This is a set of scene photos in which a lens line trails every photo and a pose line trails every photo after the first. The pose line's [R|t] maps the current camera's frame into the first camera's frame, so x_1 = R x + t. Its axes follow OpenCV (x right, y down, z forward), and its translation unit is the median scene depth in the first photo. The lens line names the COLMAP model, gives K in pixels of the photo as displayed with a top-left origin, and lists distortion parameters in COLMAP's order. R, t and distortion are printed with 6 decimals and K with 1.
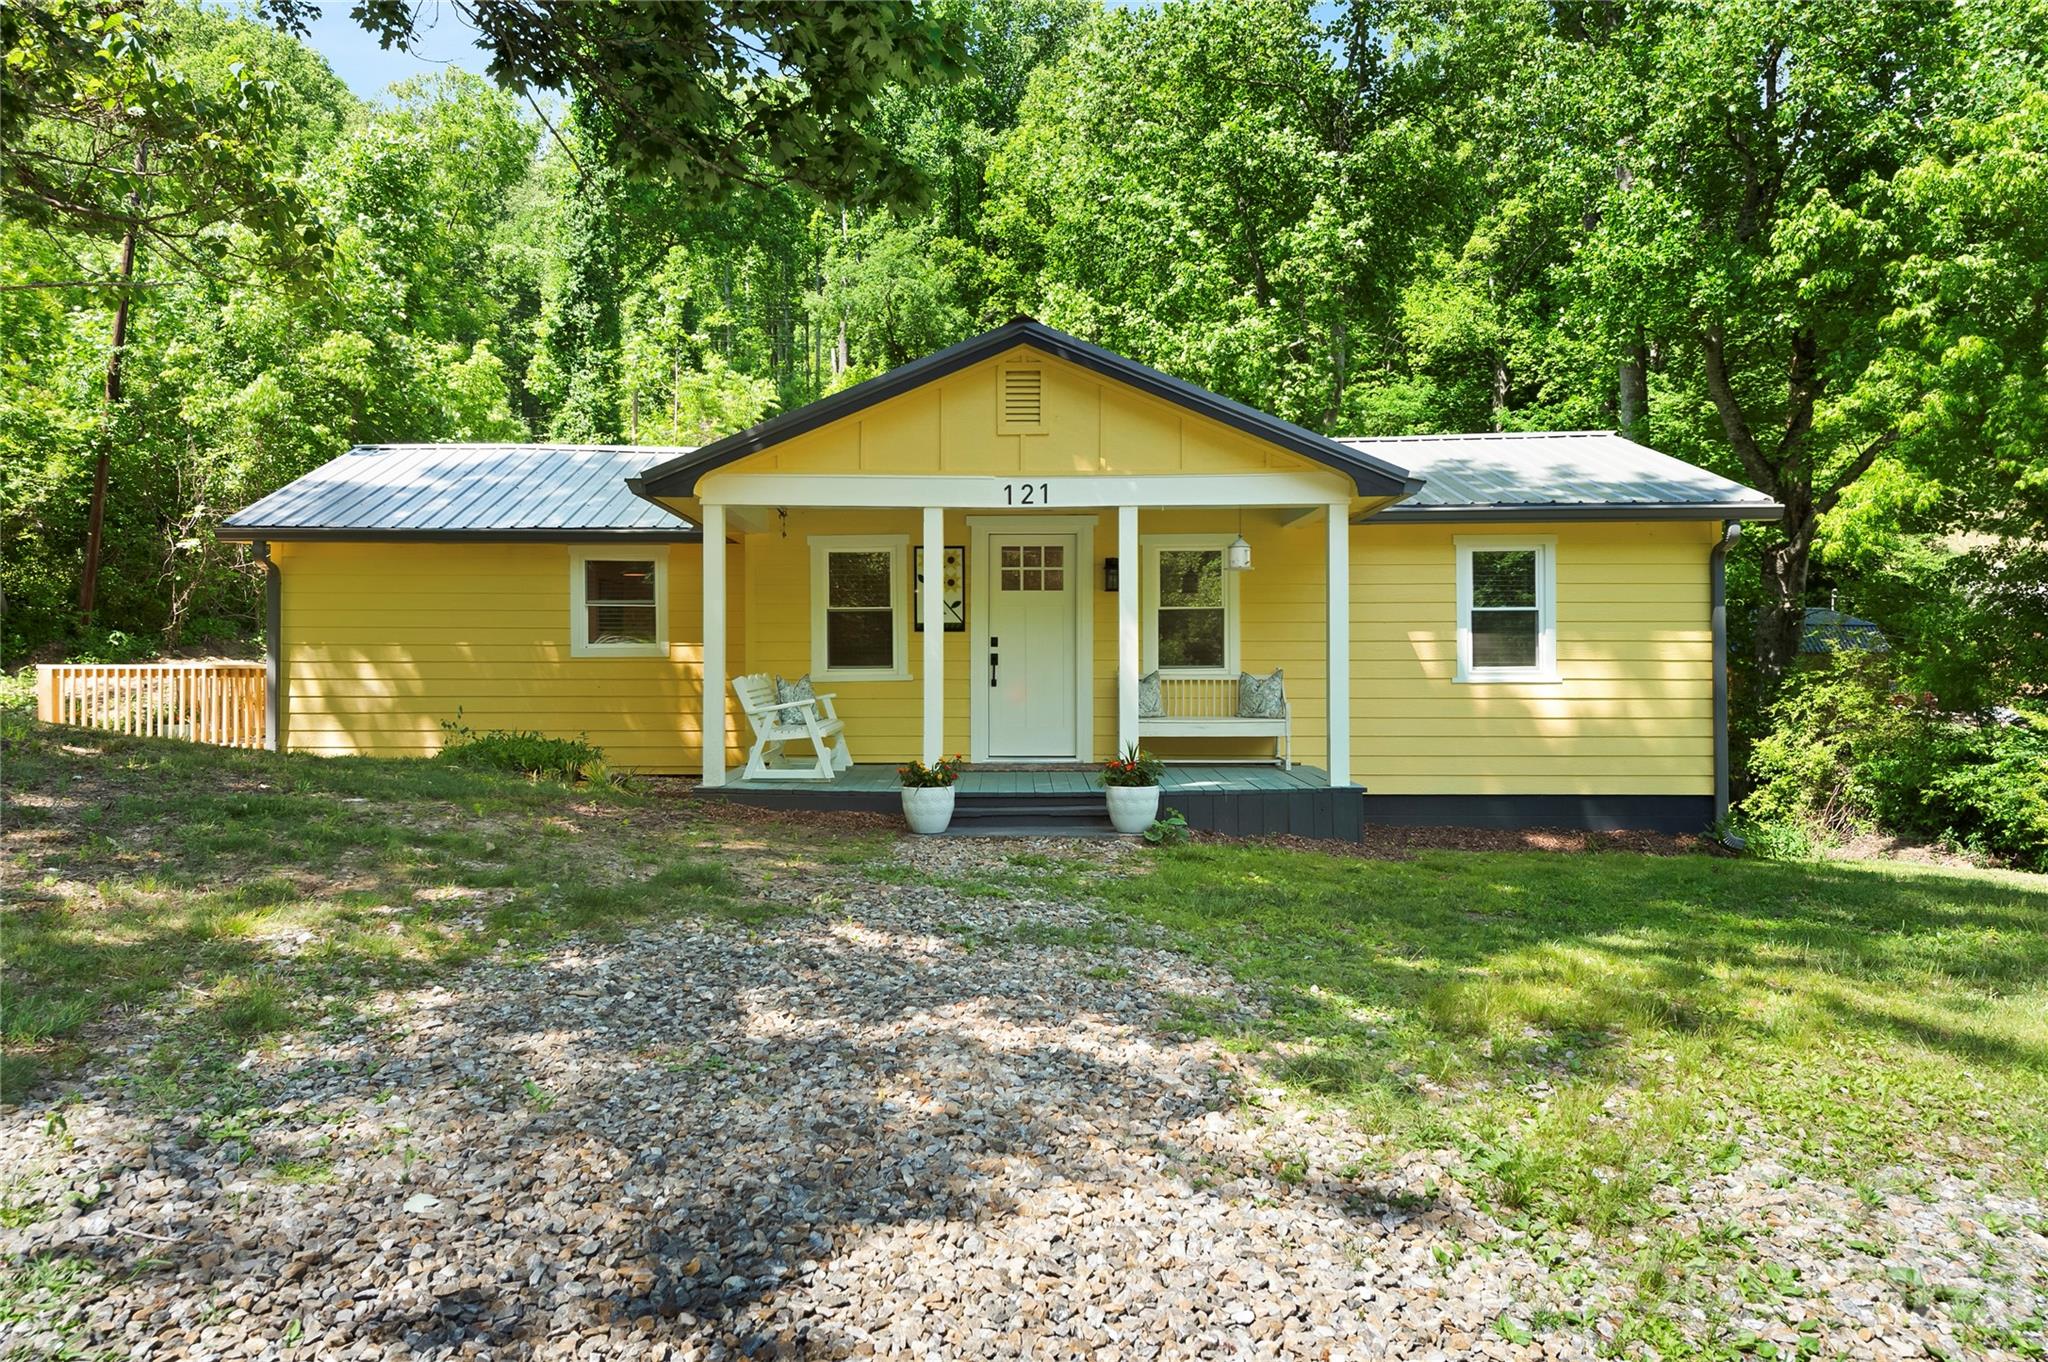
lens RADIAL K [[1458.5, 0, 1024.0], [0, 1458.5, 681.0], [0, 0, 1]] dist [0.045023, -0.002728]
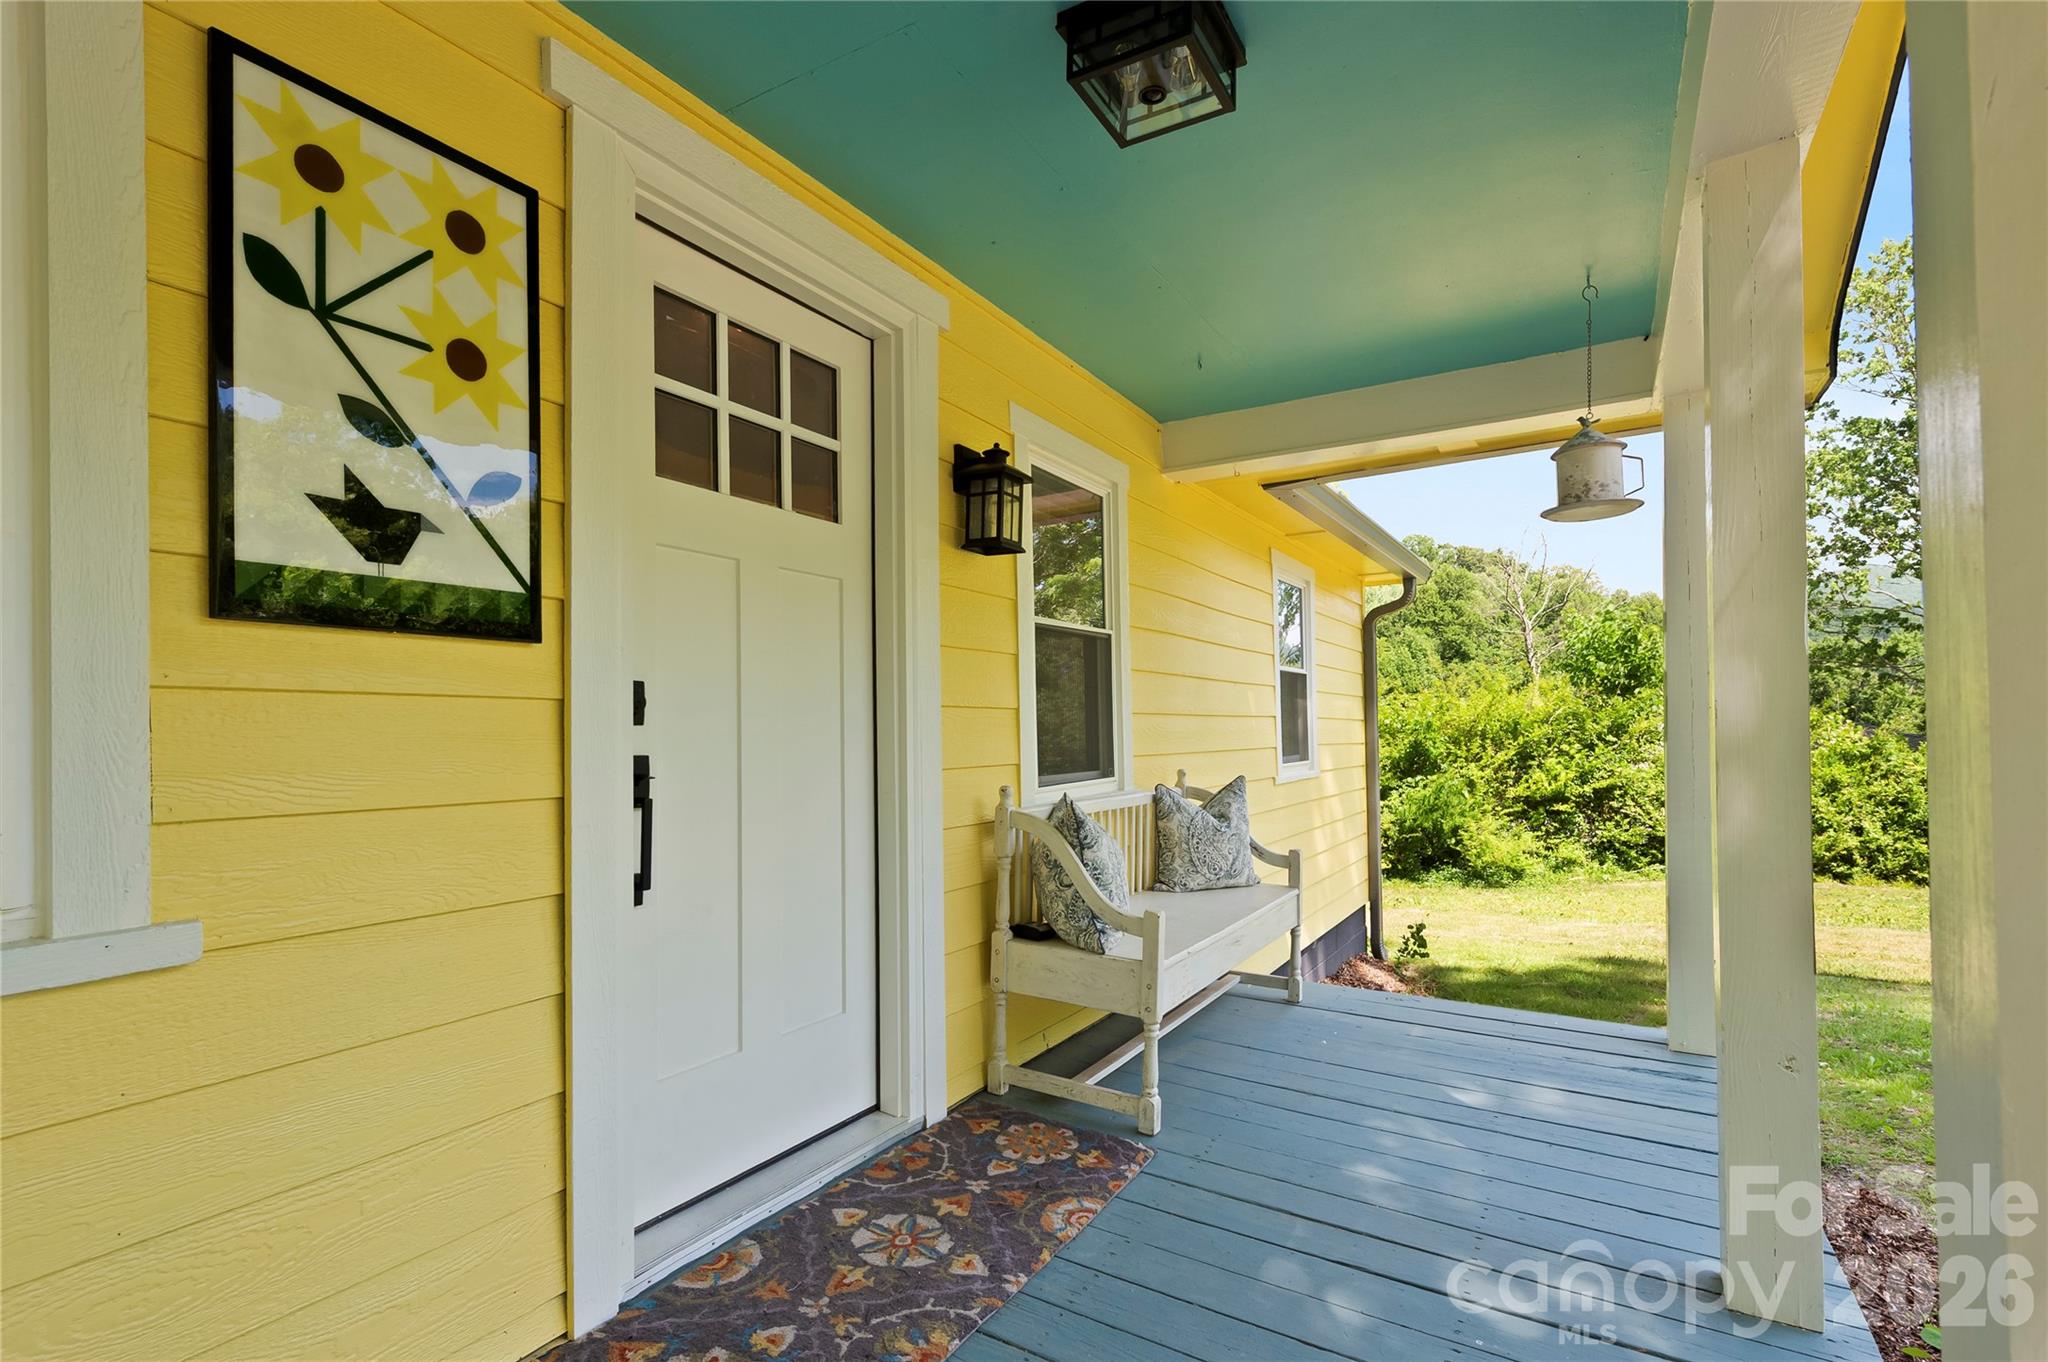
lens RADIAL K [[949.2, 0, 1015.8], [0, 949.2, 724.6], [0, 0, 1]] dist [-0.019728, -0.000271]
pose [[0.524930, 0.002257, 0.851142, -0.101805], [0.008541, 0.999932, -0.007919, -0.020101], [-0.851103, 0.011427, 0.524875, 0.808038]]
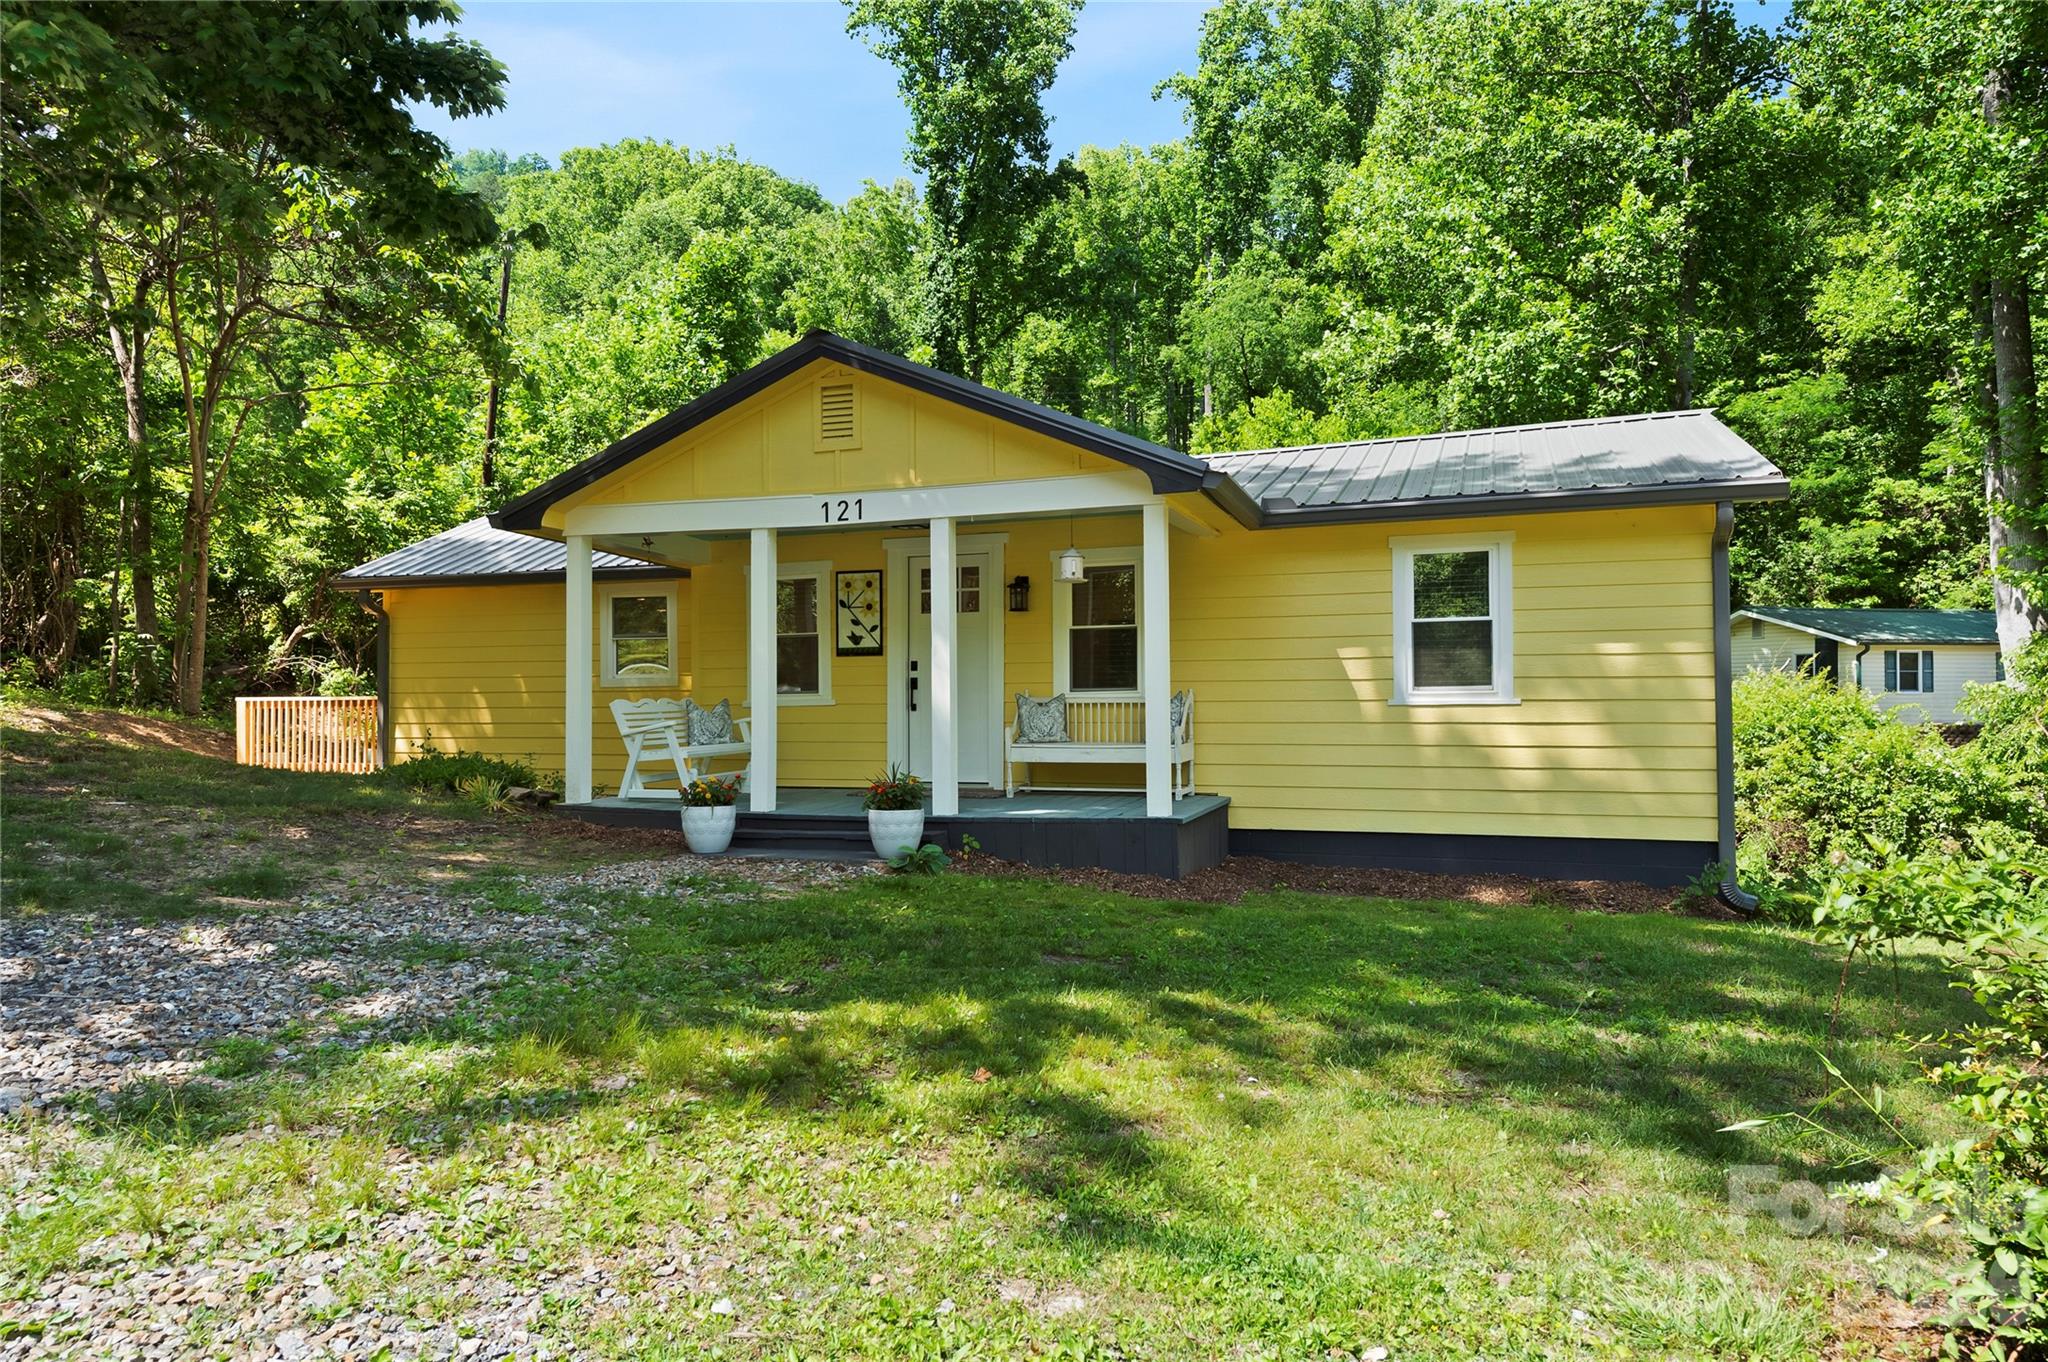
lens RADIAL K [[1385.7, 0, 1020.6], [0, 1385.7, 724.4], [0, 0, 1]] dist [0.060155, -0.051470]
pose [[0.942743, 0.000293, -0.333519, 0.332585], [-0.000045, 1.000000, 0.000751, 0.011217], [0.333519, -0.000693, 0.942743, 0.127608]]
